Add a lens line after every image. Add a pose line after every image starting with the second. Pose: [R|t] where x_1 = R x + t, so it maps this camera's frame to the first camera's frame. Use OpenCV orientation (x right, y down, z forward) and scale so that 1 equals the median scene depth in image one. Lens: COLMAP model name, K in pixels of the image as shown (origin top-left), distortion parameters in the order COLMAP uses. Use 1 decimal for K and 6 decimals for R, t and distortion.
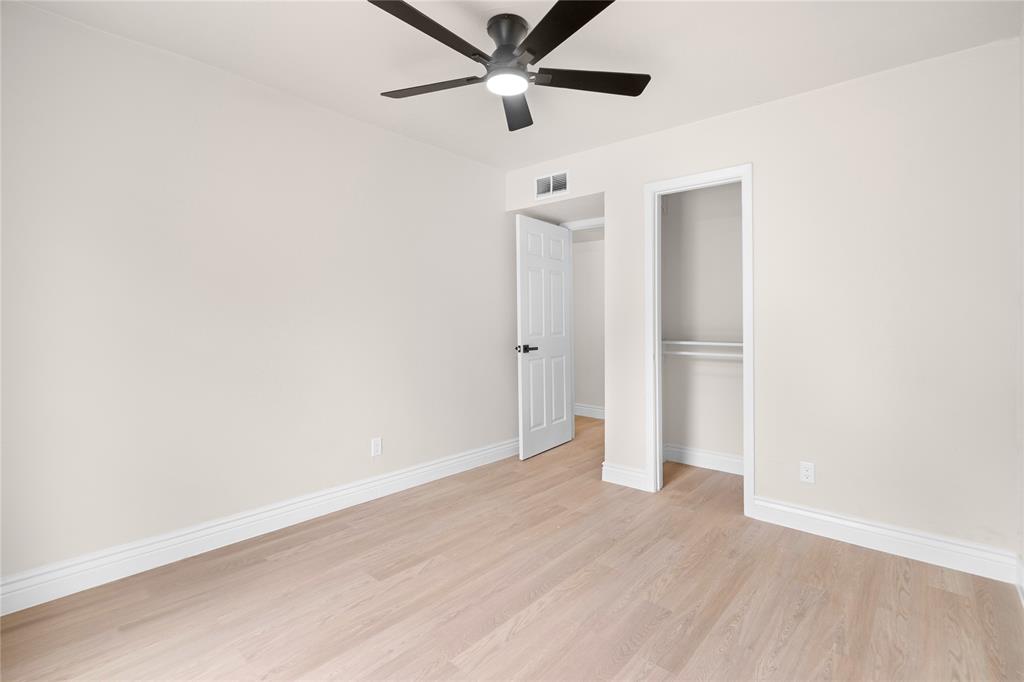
lens RADIAL K [[471.8, 0, 512.1], [0, 471.8, 328.2], [0, 0, 1]] dist [0.000123, 0.000020]
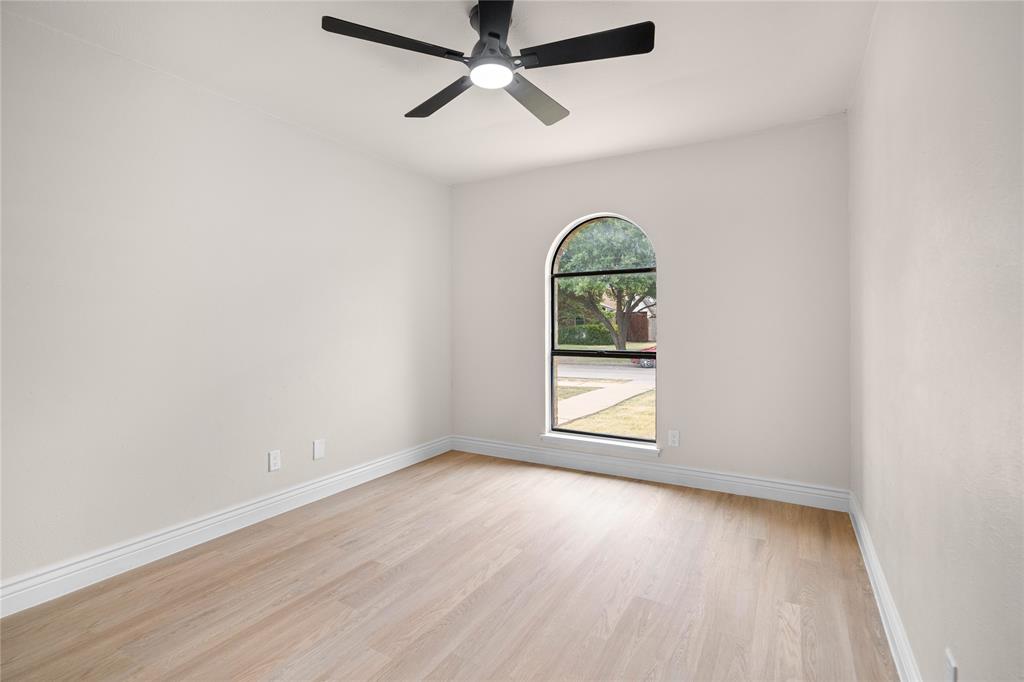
lens RADIAL K [[471.8, 0, 512.1], [0, 471.8, 328.2], [0, 0, 1]] dist [0.000123, 0.000020]
pose [[-0.981134, 0.002664, -0.193311, 0.155565], [-0.000974, 0.999824, 0.018722, -0.019864], [0.193326, 0.018557, -0.980959, 2.009952]]
